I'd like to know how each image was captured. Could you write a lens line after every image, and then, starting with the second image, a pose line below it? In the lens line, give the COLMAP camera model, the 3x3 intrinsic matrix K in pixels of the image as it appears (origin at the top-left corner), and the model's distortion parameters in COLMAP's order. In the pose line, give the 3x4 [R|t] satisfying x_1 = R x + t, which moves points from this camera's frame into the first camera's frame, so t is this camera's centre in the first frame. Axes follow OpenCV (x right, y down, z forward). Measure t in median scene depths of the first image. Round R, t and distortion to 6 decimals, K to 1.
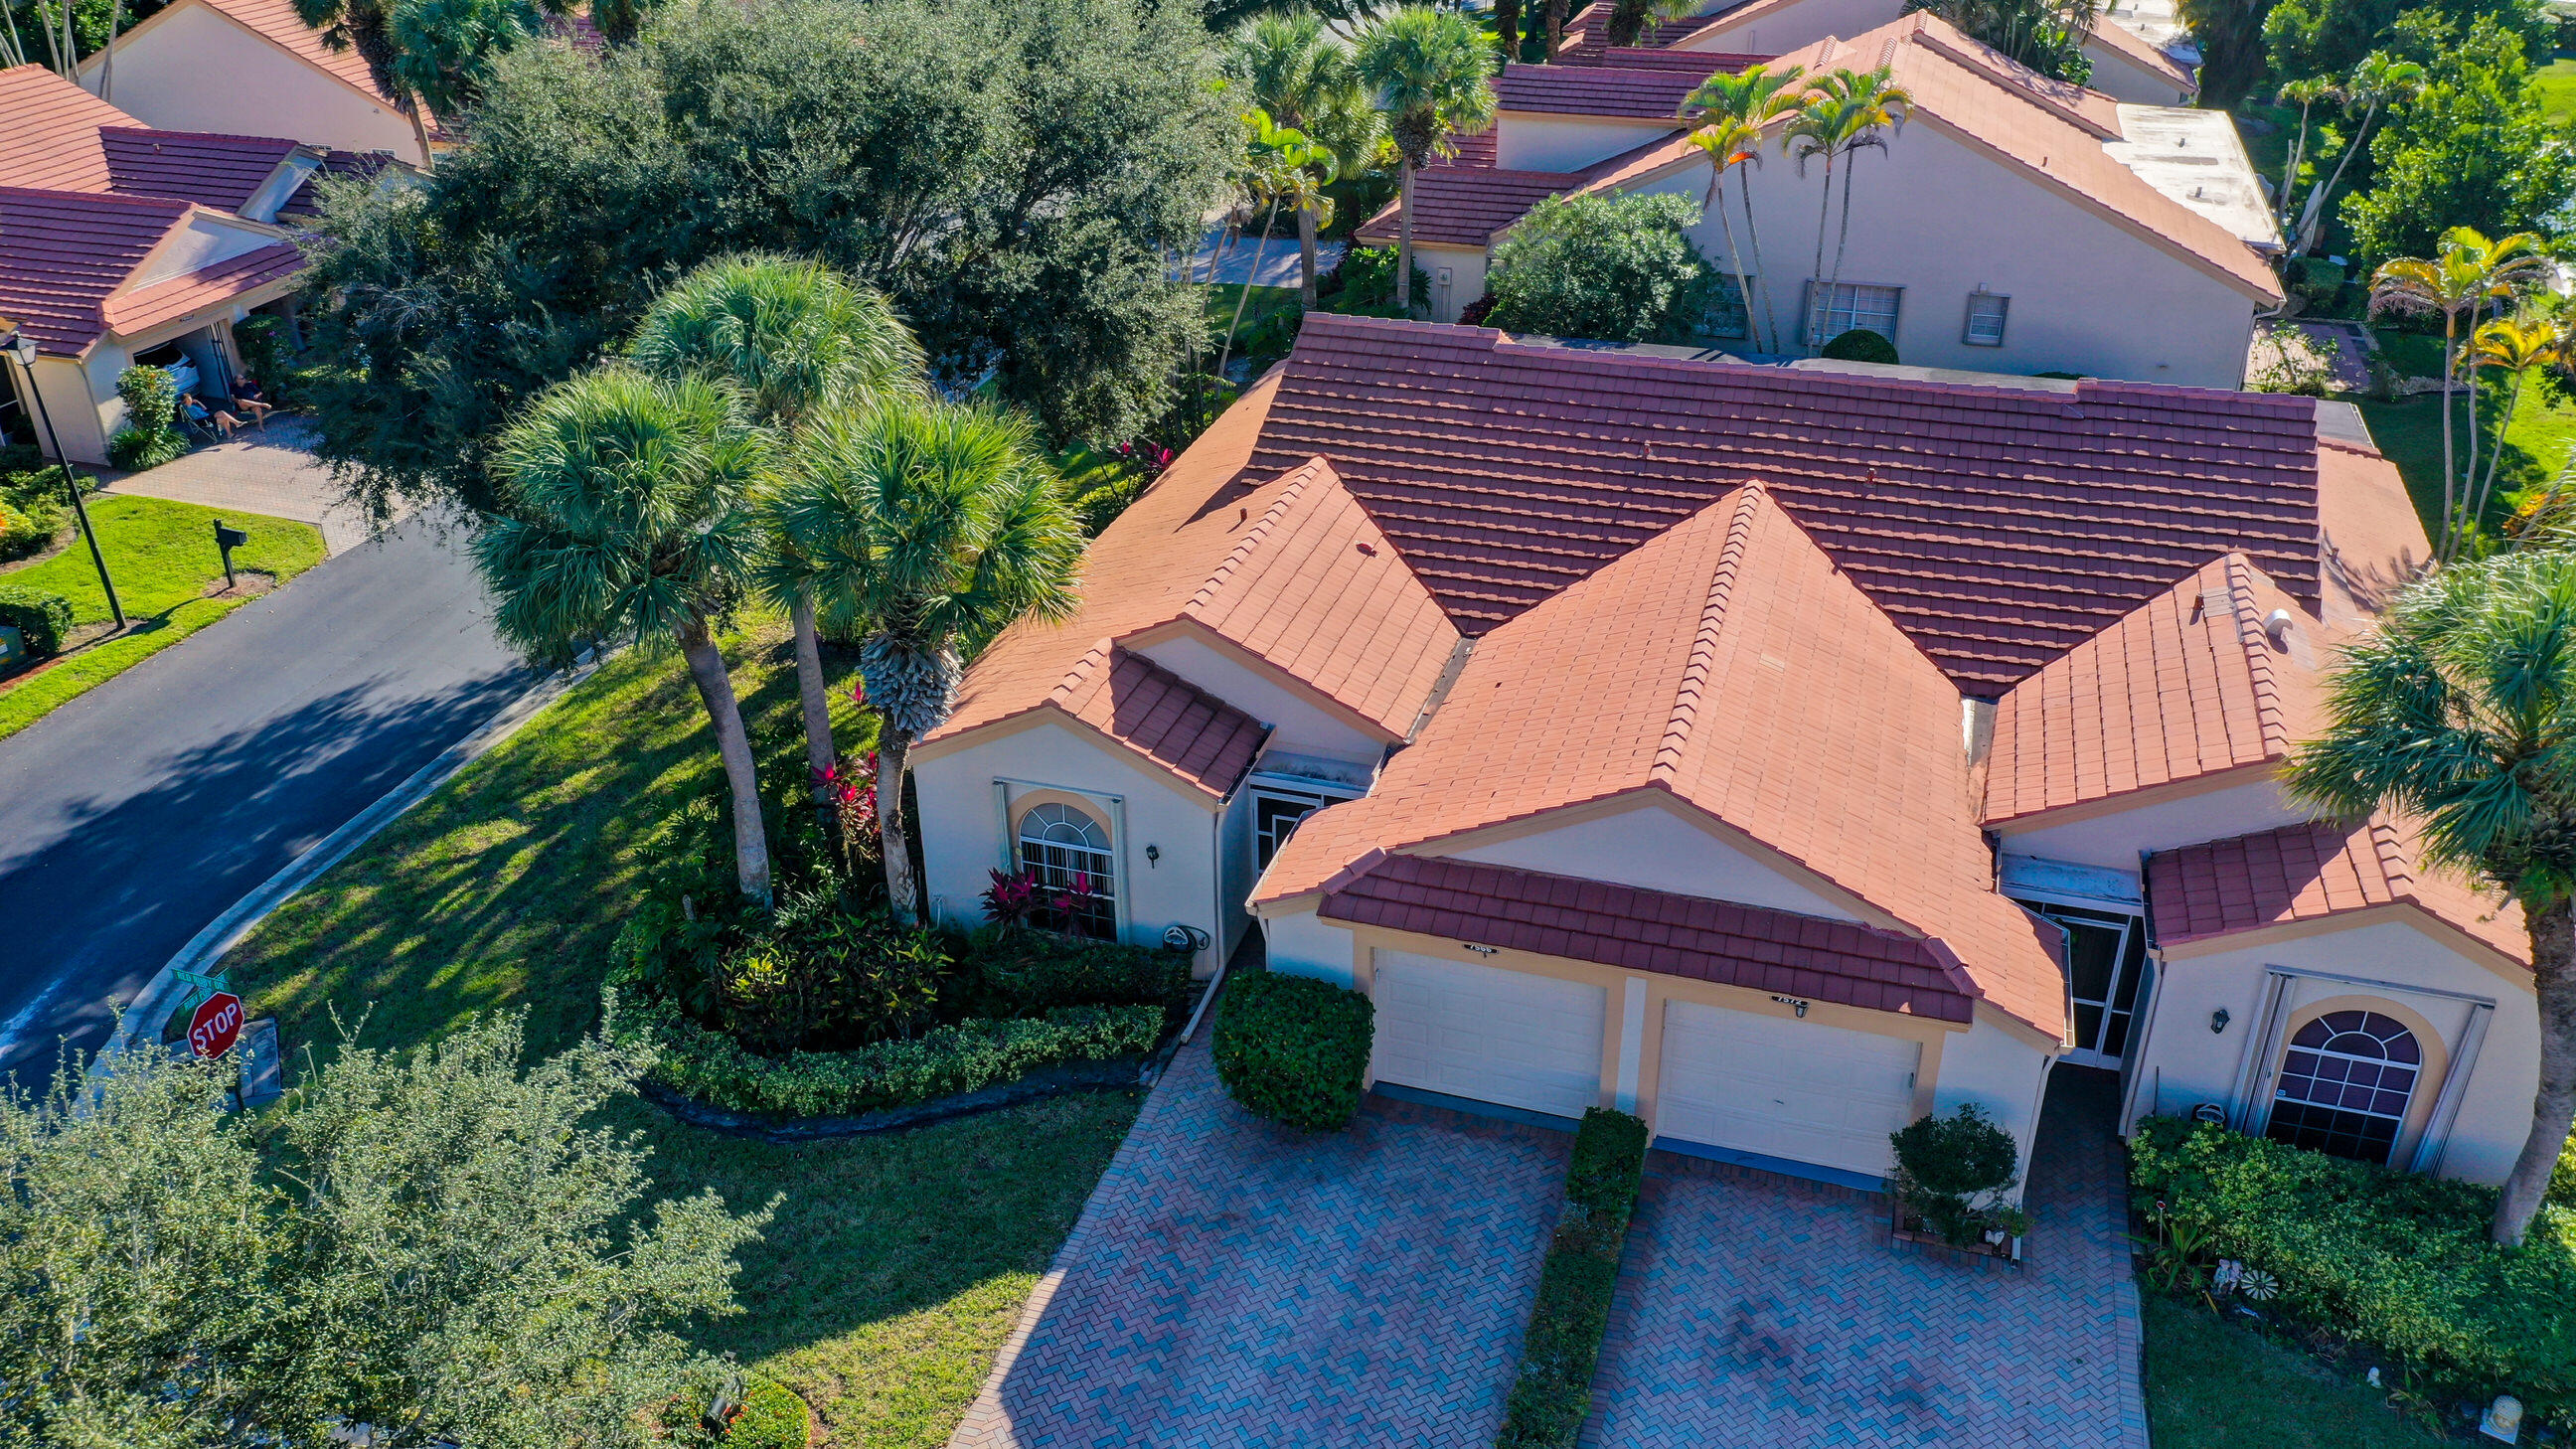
lens RADIAL K [[2096.3, 0, 1288.0], [0, 2096.3, 724.5], [0, 0, 1]] dist [0.004017, 0.001365]
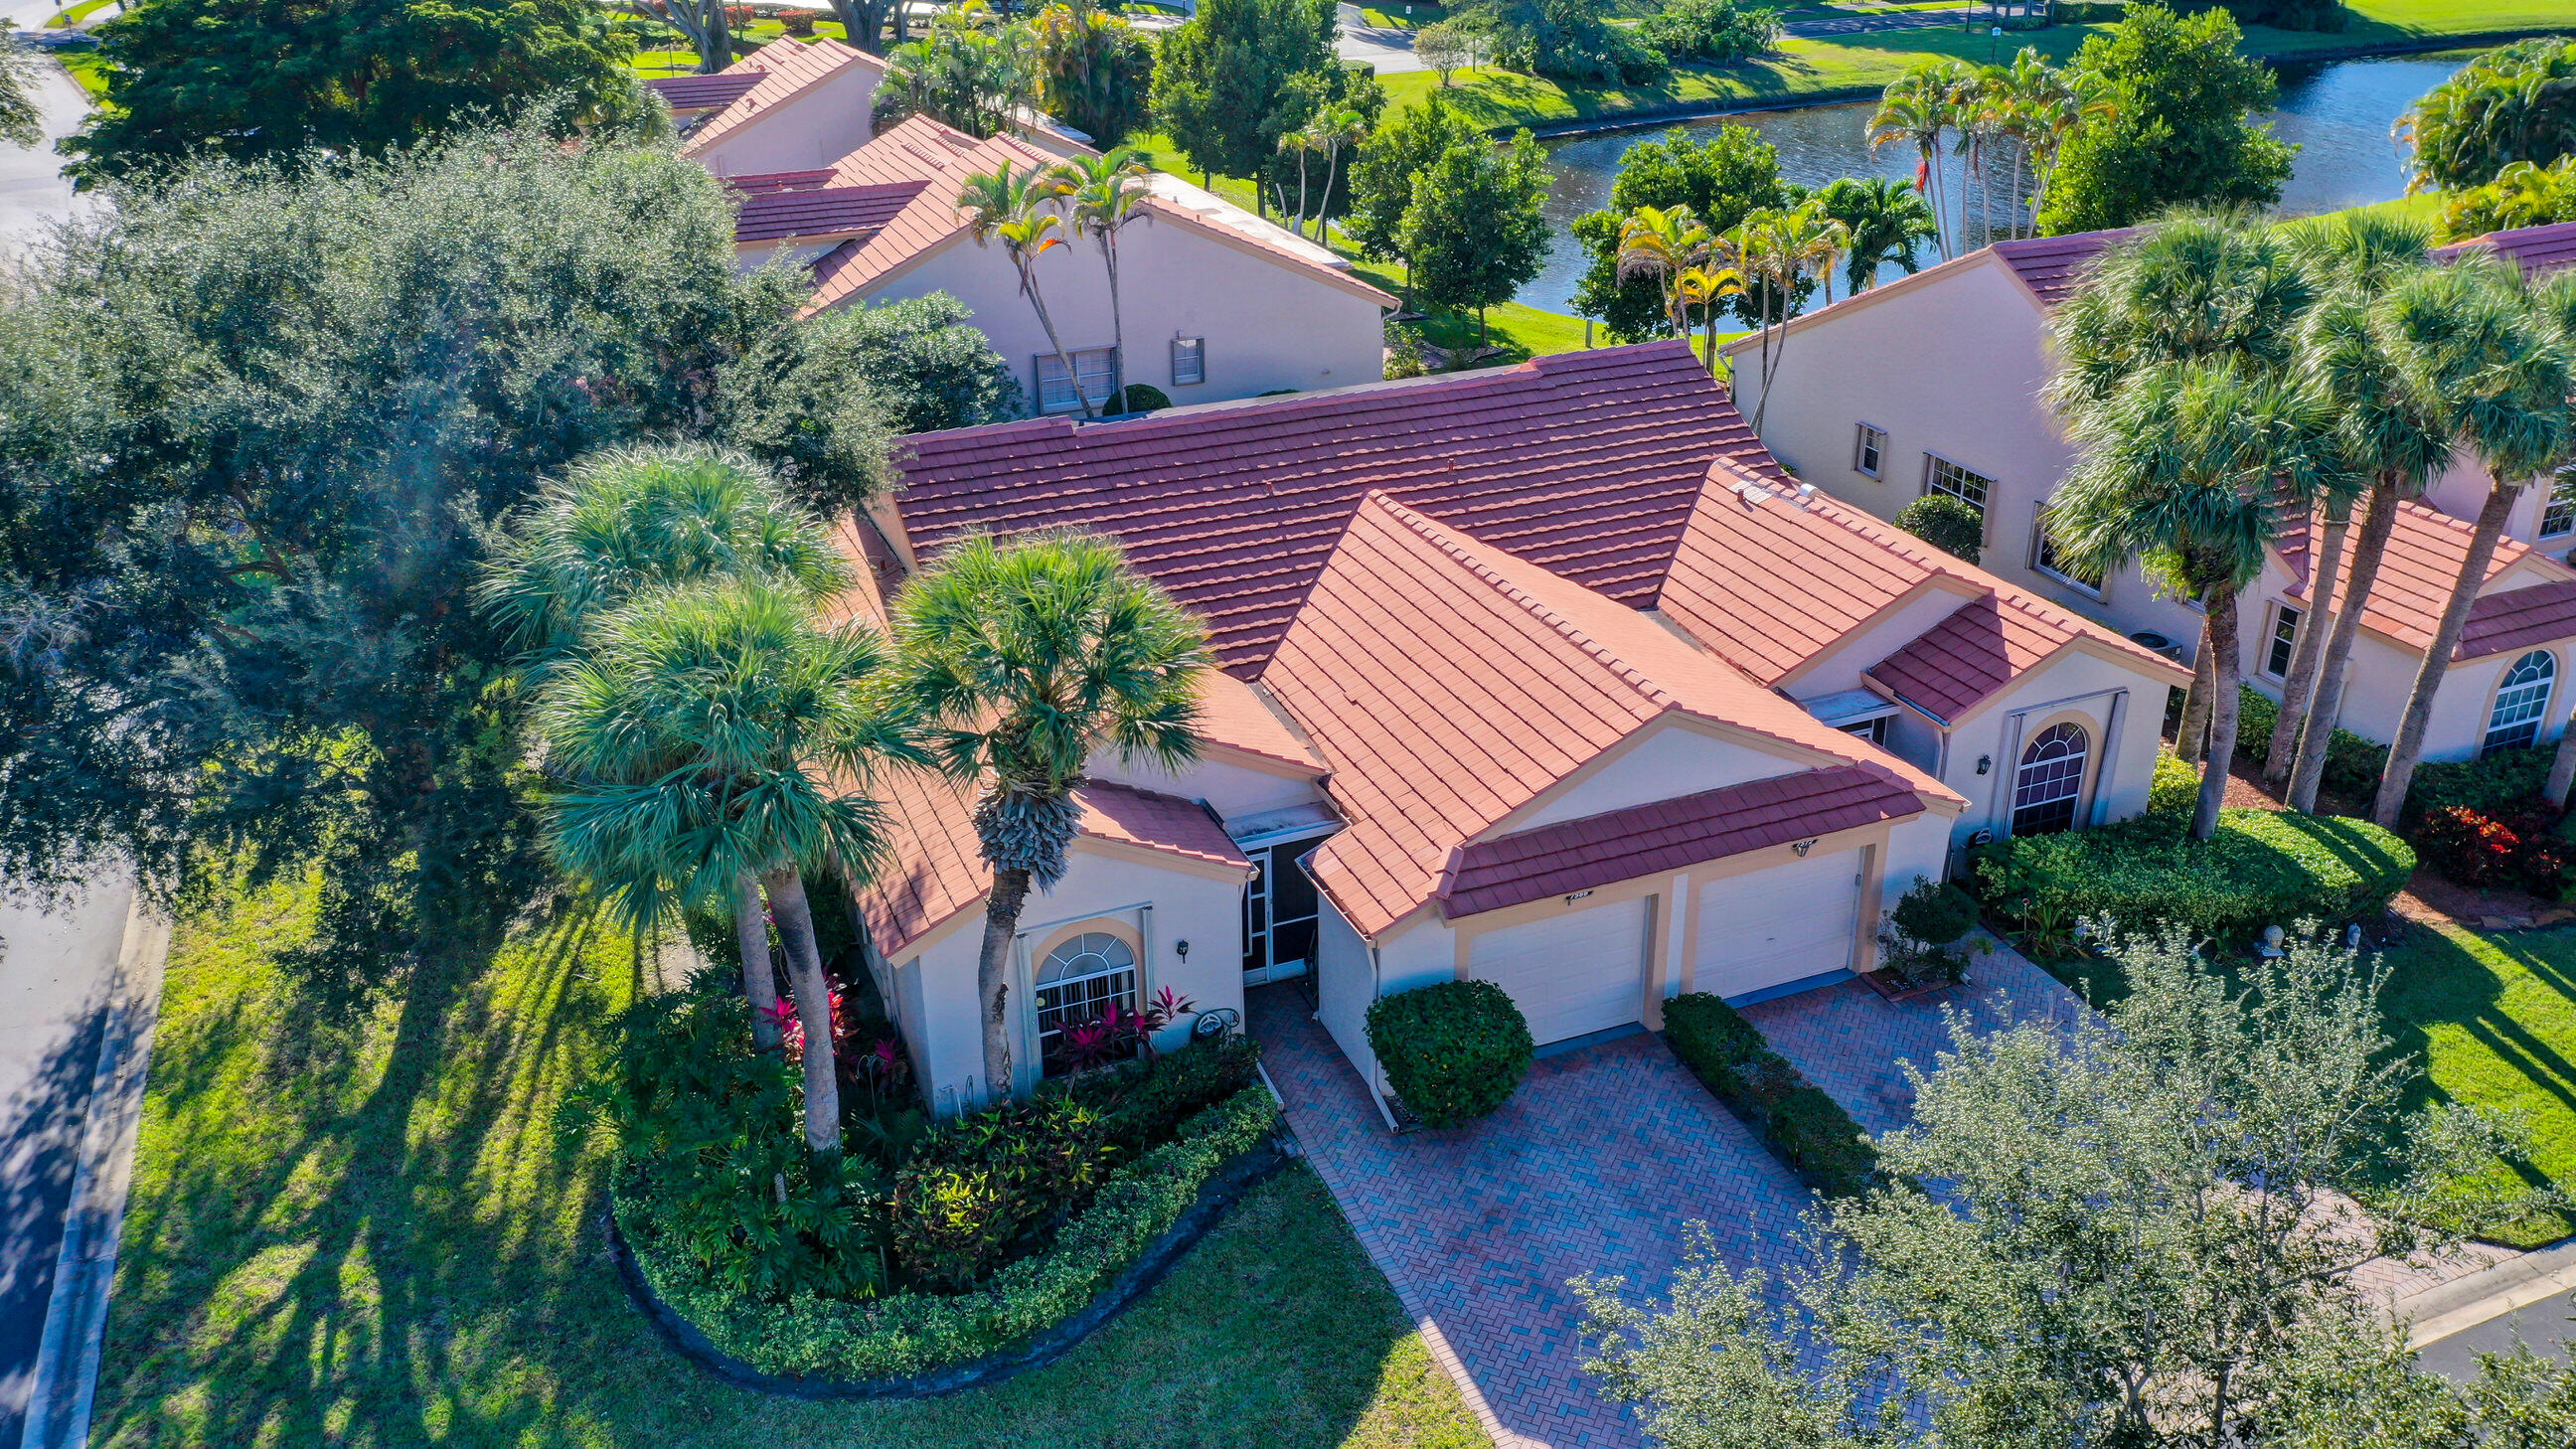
lens RADIAL K [[2096.3, 0, 1288.0], [0, 2096.3, 724.5], [0, 0, 1]] dist [0.004017, 0.001365]
pose [[0.756643, -0.272177, 0.594484, -0.559487], [0.306671, 0.950753, 0.044968, -0.065600], [-0.577447, 0.148286, 0.802849, 0.145313]]
